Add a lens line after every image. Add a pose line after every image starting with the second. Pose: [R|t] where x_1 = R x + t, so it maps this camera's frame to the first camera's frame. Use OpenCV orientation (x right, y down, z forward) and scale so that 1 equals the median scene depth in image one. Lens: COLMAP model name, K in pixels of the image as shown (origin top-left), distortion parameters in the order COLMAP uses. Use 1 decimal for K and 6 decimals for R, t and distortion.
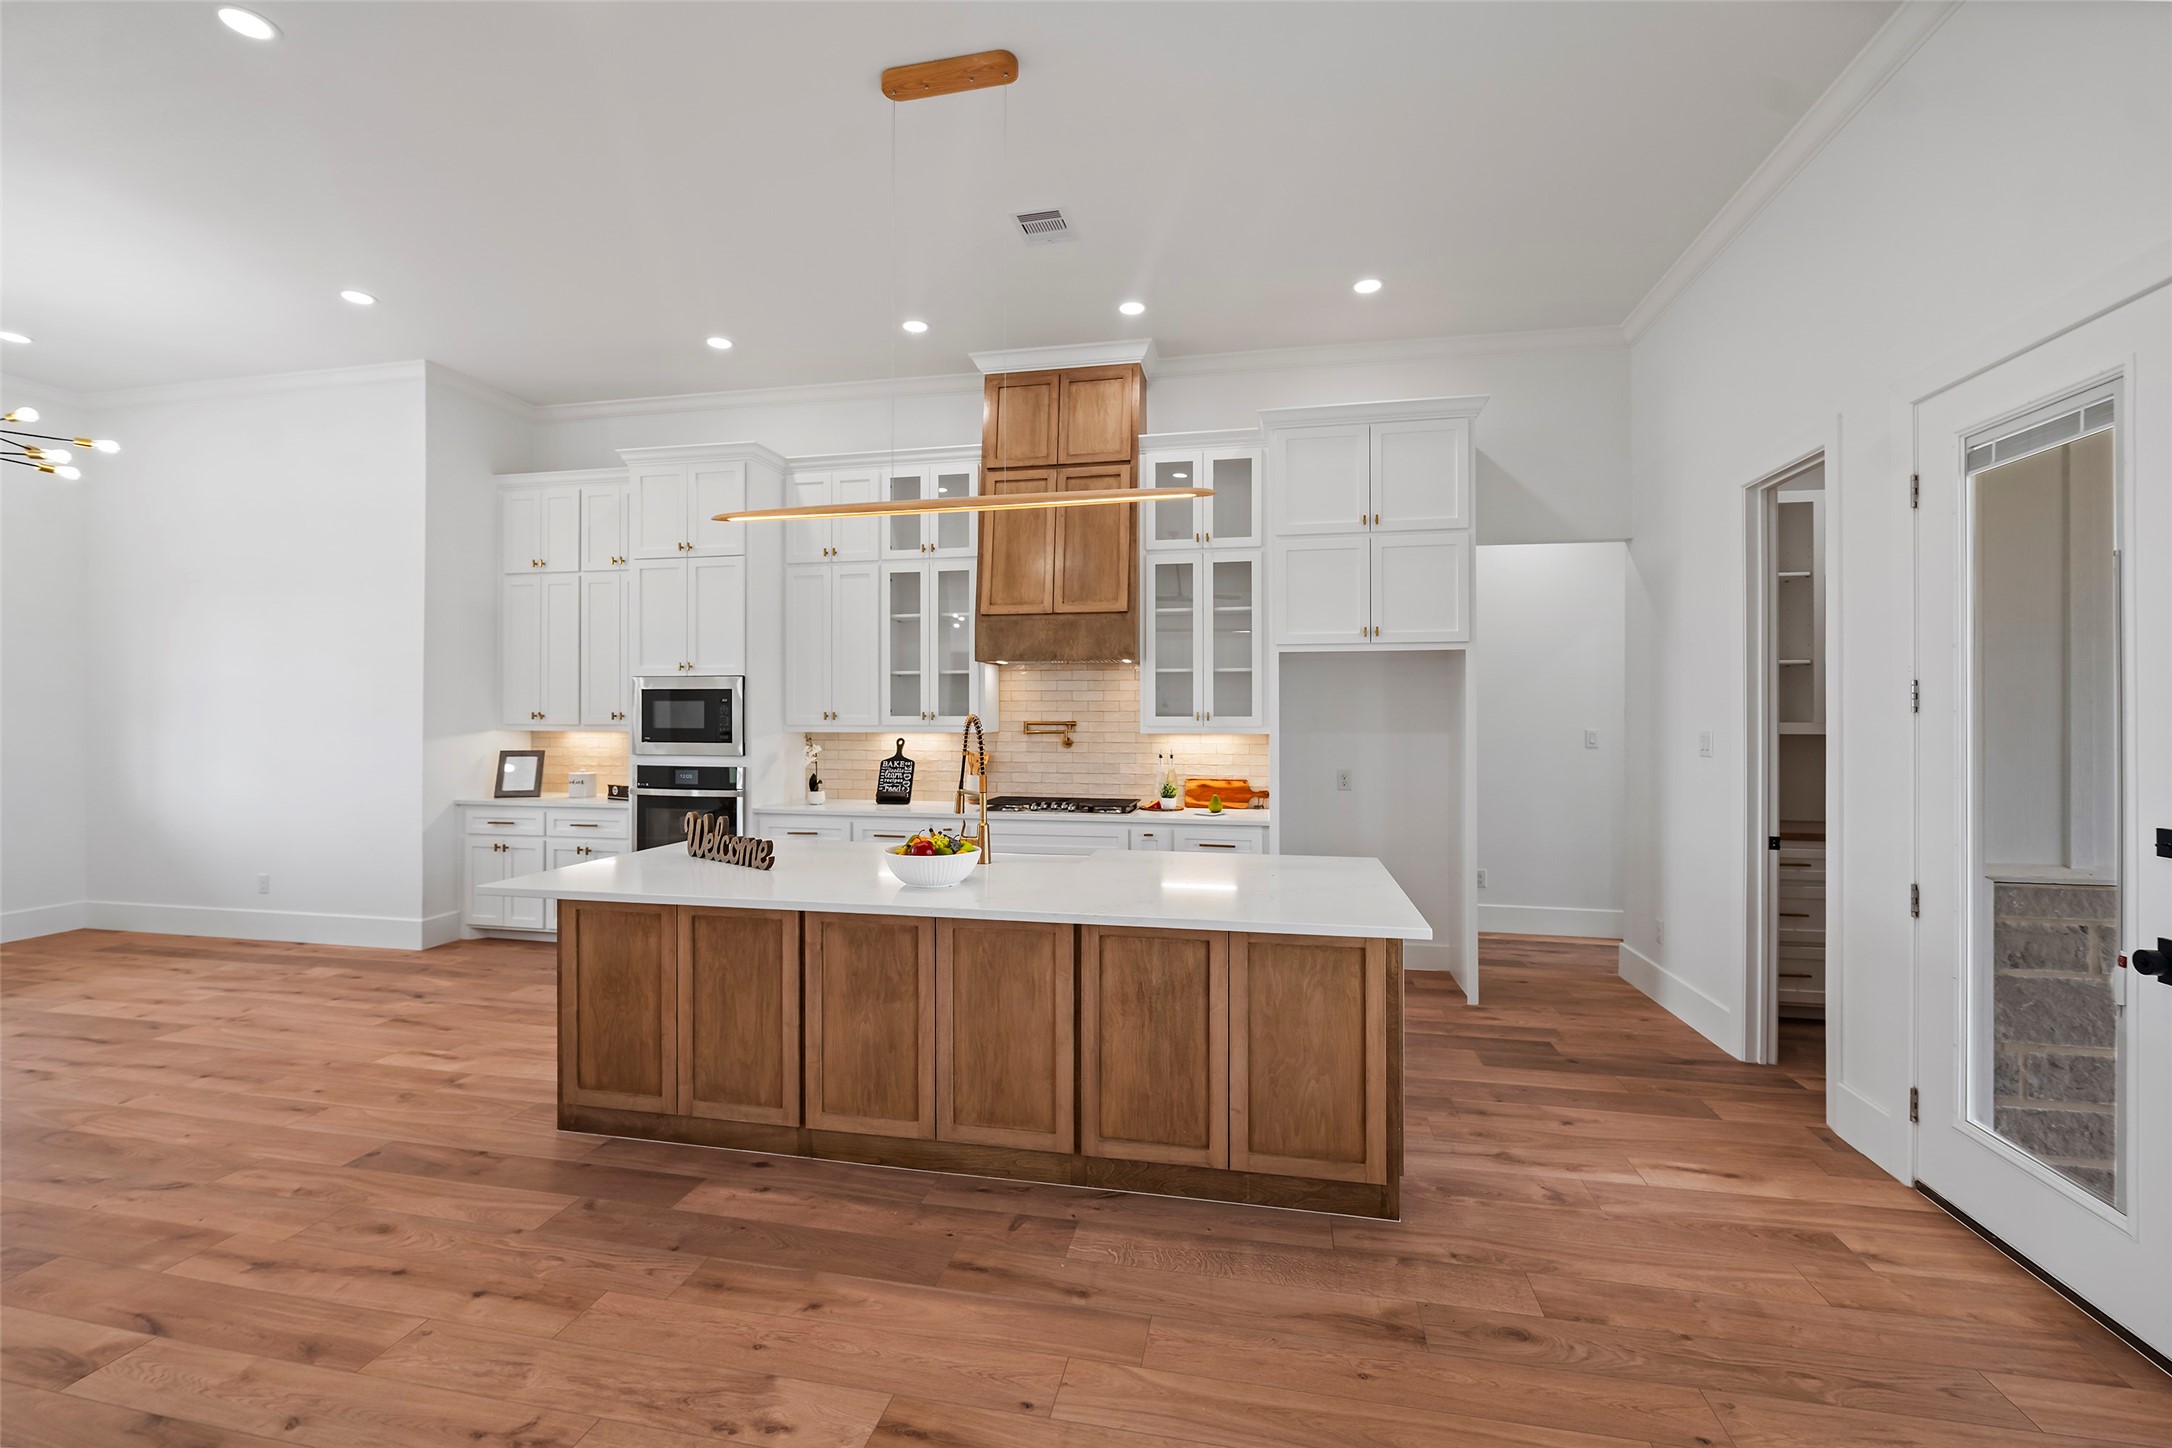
lens RADIAL K [[930.6, 0, 1076.5], [0, 930.6, 714.2], [0, 0, 1]] dist [-0.007302, -0.000581]
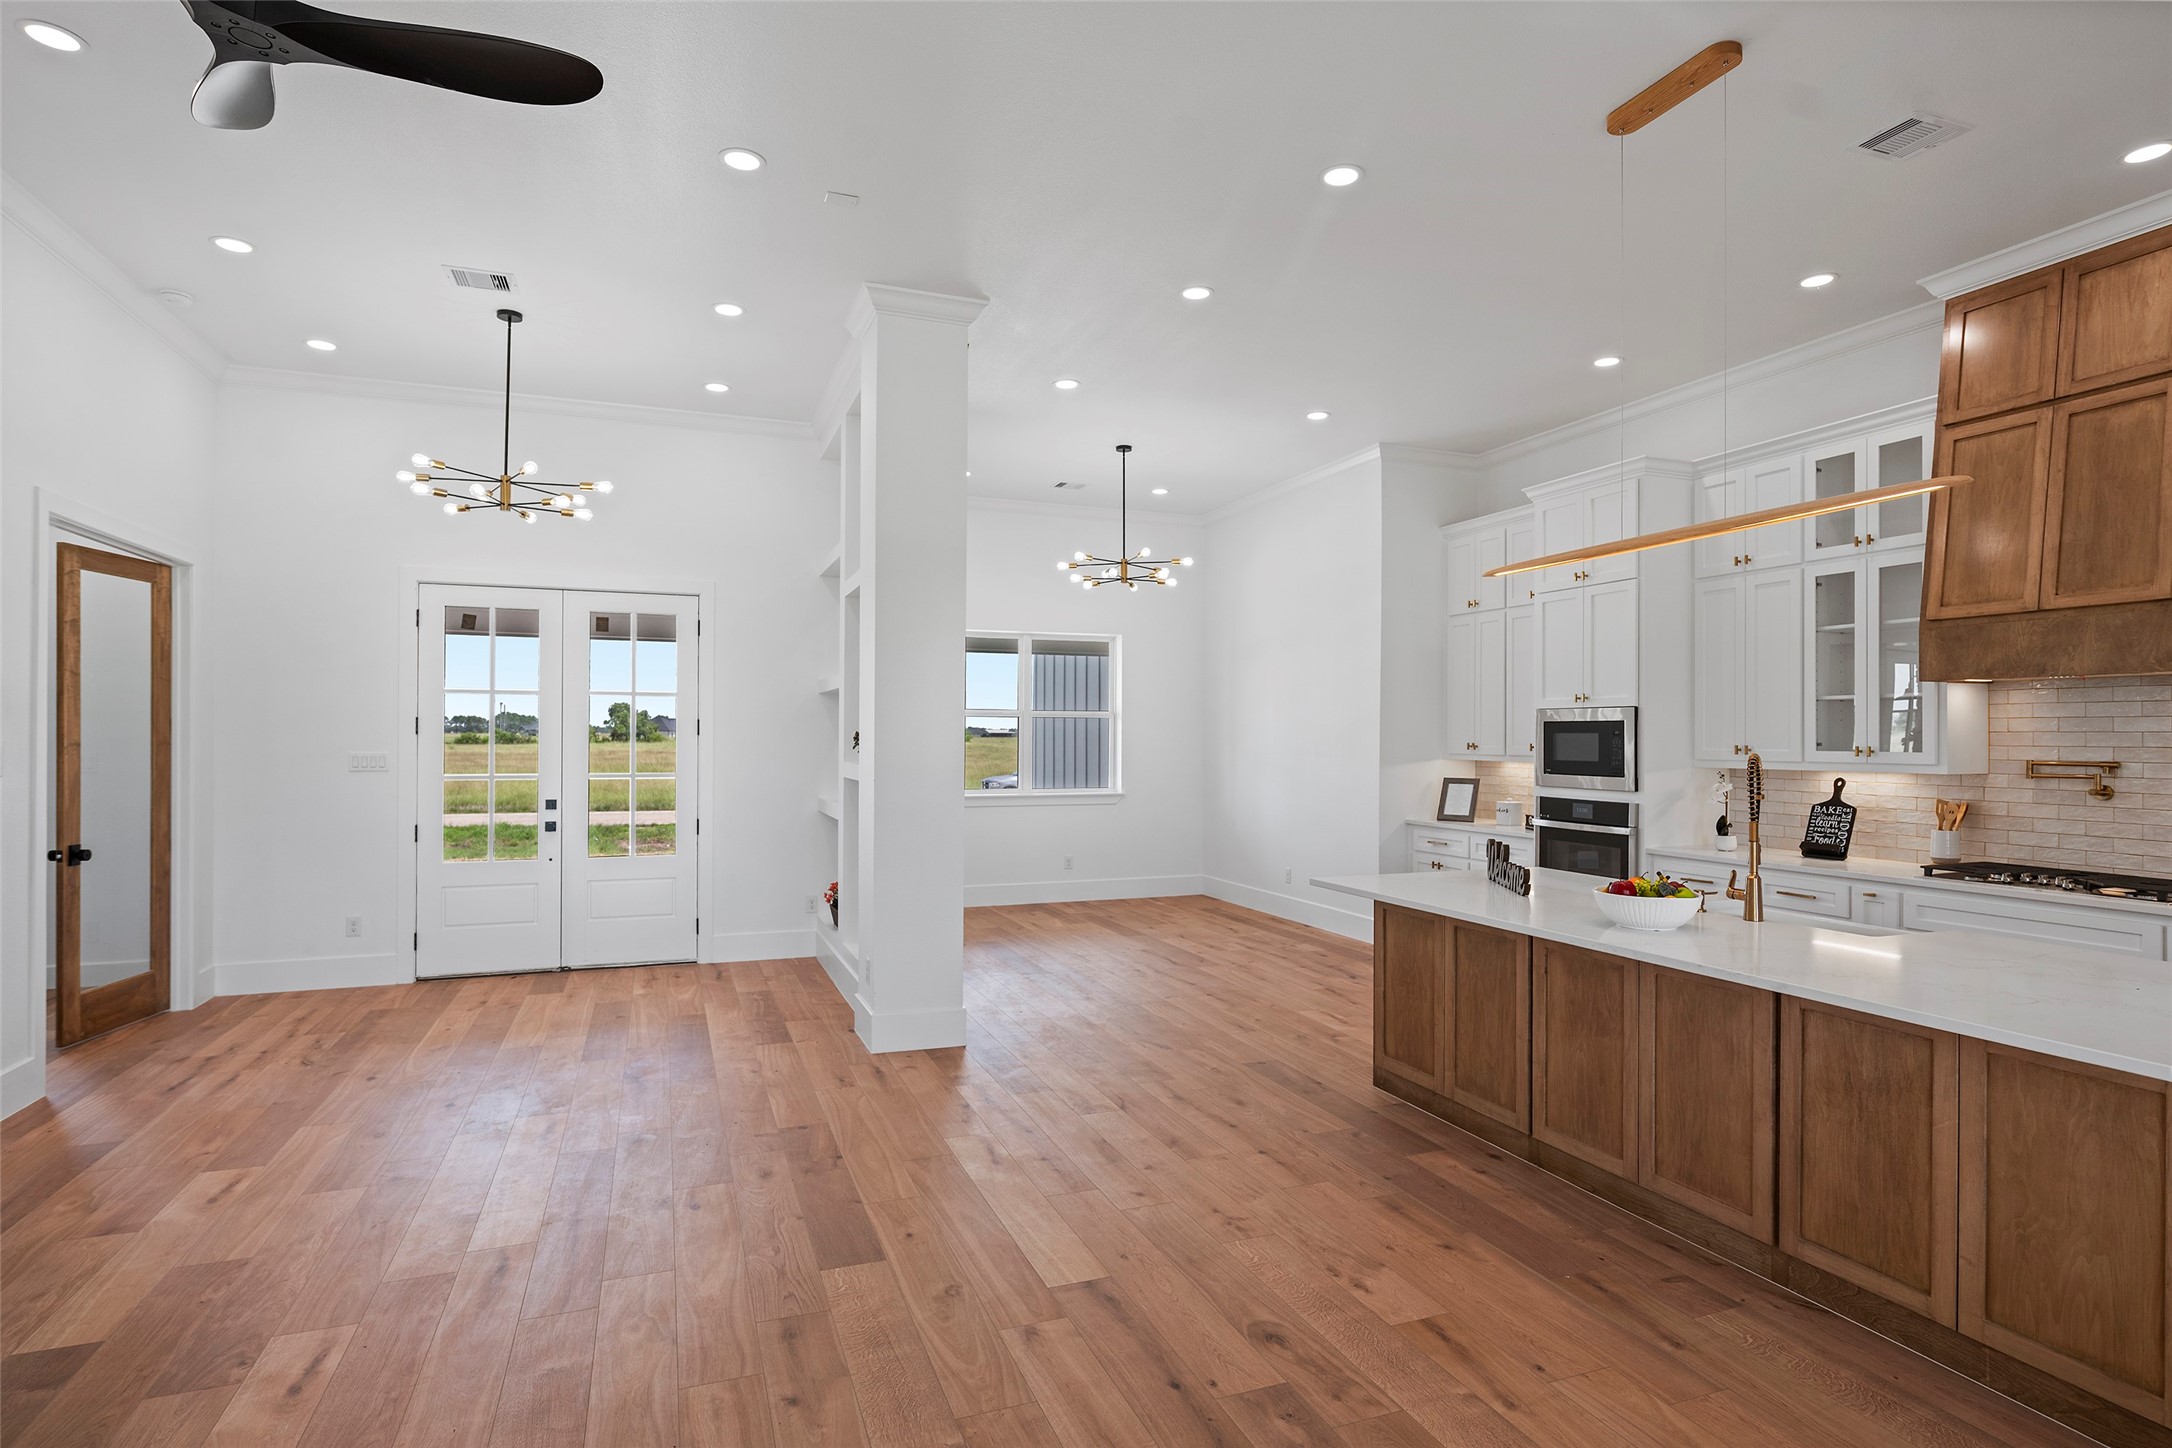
lens RADIAL K [[1101.8, 0, 1087.1], [0, 1101.8, 736.9], [0, 0, 1]] dist [-0.000362, -0.003691]
pose [[0.543815, 0.001315, -0.839204, 0.361447], [-0.001807, 0.999998, 0.000396, -0.013039], [0.839203, 0.001301, 0.543816, -0.093622]]
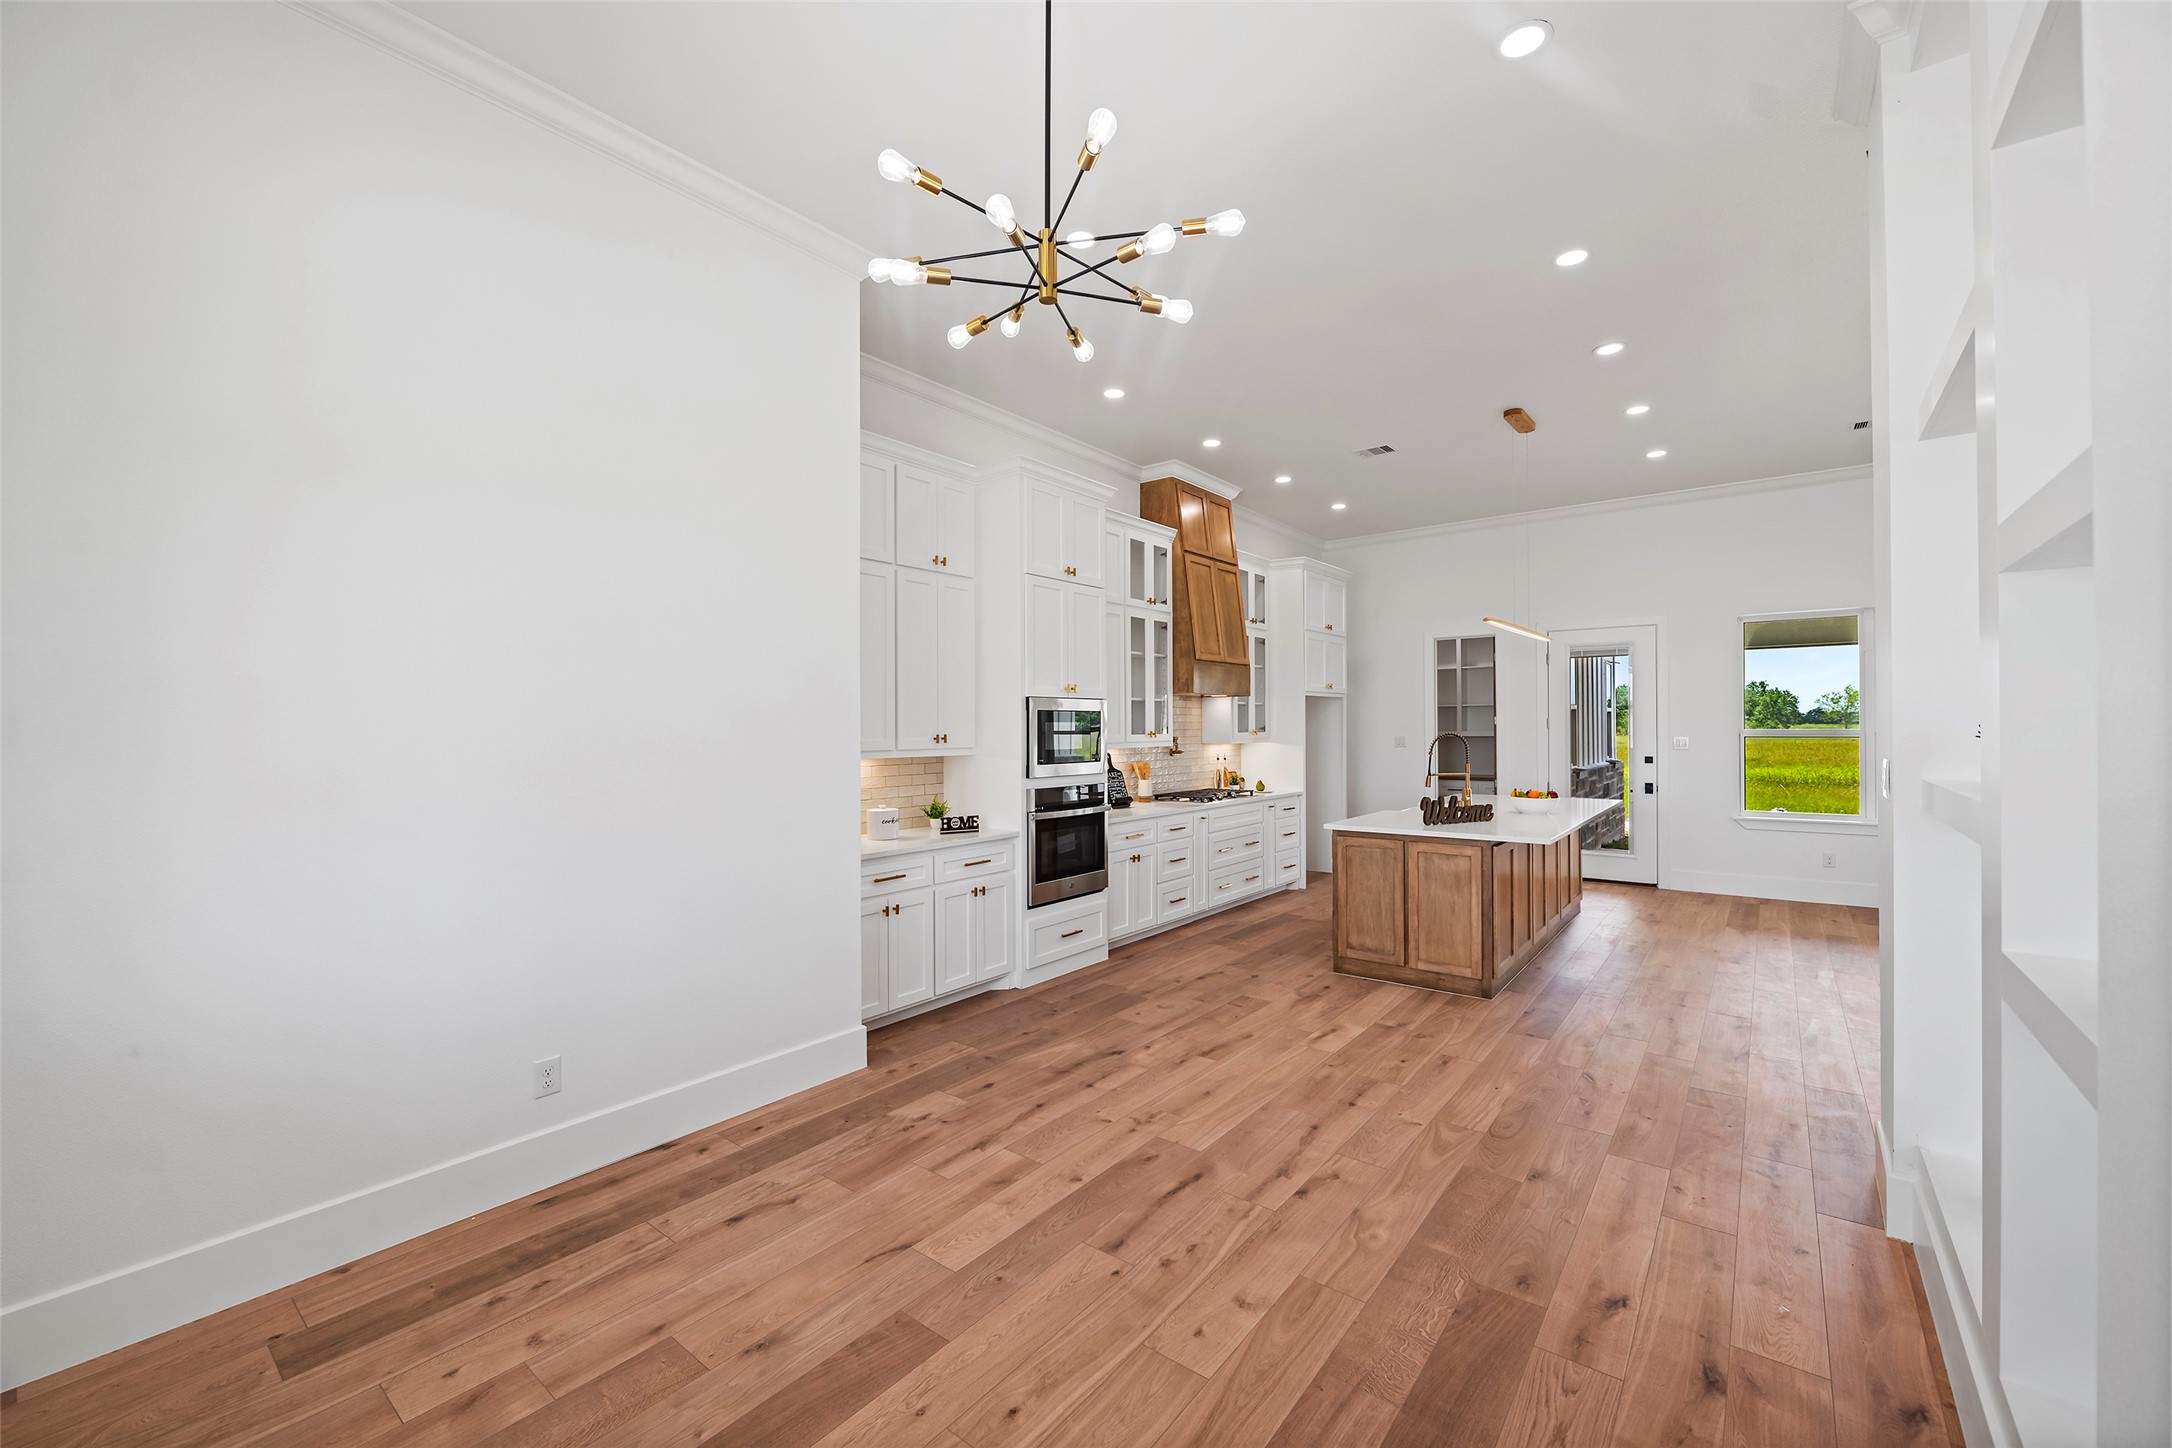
lens RADIAL K [[884.7, 0, 1075.6], [0, 884.7, 718.0], [0, 0, 1]] dist [-0.007552, -0.002846]
pose [[0.446204, 0.003217, 0.894925, -1.719964], [0.004457, 0.999973, -0.005817, -0.017813], [-0.894920, 0.006584, 0.446178, 0.747682]]
